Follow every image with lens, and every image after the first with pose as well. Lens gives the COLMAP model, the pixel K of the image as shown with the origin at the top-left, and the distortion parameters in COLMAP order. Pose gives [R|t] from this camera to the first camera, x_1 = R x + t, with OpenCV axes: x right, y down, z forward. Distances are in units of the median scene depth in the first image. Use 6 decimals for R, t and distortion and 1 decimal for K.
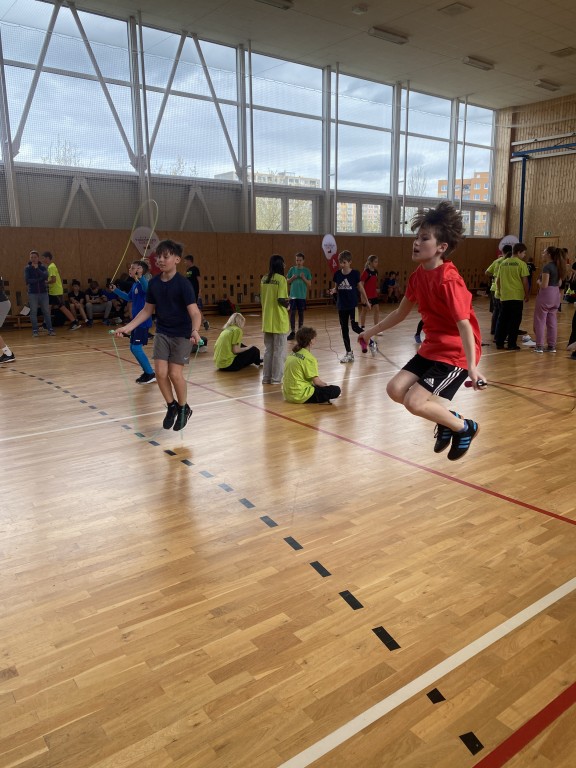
lens RADIAL K [[585.9, 0, 289.6], [0, 585.9, 376.9], [0, 0, 1]] dist [0.009183, -0.007473]
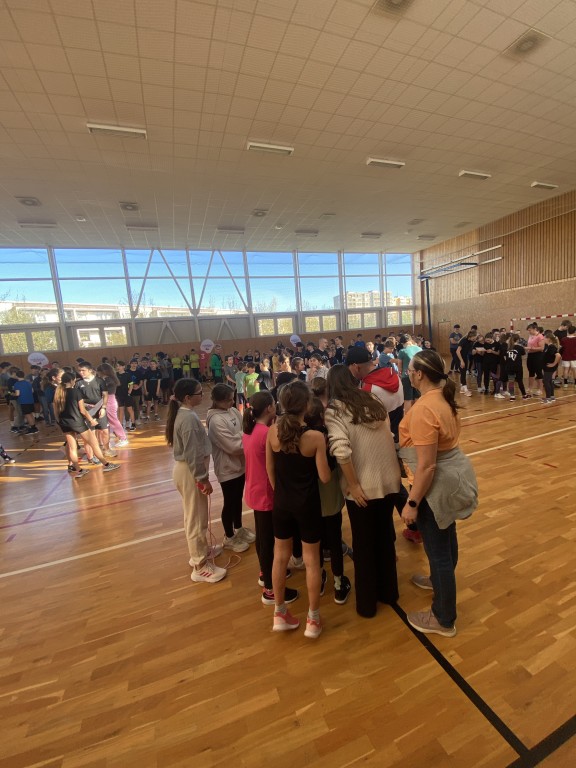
lens RADIAL K [[310.6, 0, 287.2], [0, 310.6, 382.8], [0, 0, 1]] dist [0.012806, -0.018249]
pose [[0.948201, -0.035483, -0.315684, 0.345553], [0.016225, 0.997855, -0.063427, -0.015984], [0.317257, 0.055019, 0.946742, 0.019275]]
